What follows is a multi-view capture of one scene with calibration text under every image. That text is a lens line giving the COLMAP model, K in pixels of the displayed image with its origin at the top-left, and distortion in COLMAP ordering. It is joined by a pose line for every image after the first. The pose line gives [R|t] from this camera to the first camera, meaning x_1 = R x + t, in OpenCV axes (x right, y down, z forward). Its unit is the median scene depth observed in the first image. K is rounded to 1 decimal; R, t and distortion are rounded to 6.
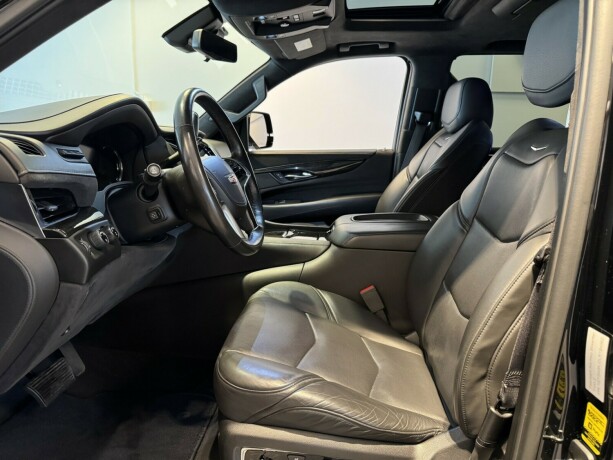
lens RADIAL K [[432.9, 0, 306.5], [0, 432.9, 230.0], [0, 0, 1]] dist [0.012933, -0.006130]
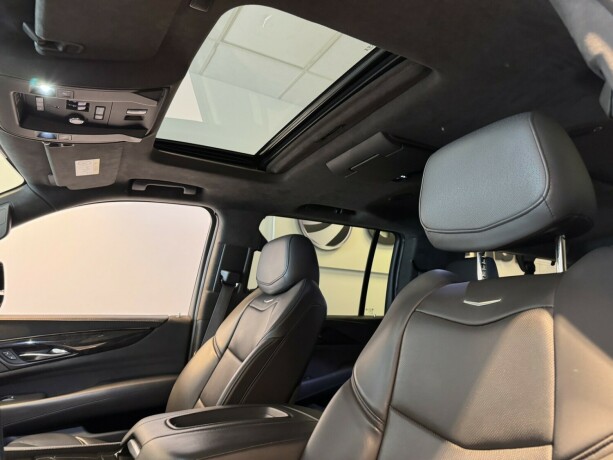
lens RADIAL K [[432.9, 0, 306.5], [0, 432.9, 230.0], [0, 0, 1]] dist [0.012933, -0.006130]
pose [[0.846739, 0.120585, 0.518162, -0.052827], [0.090309, 0.927260, -0.363364, -0.027521], [-0.524288, 0.354469, 0.774257, 0.243810]]
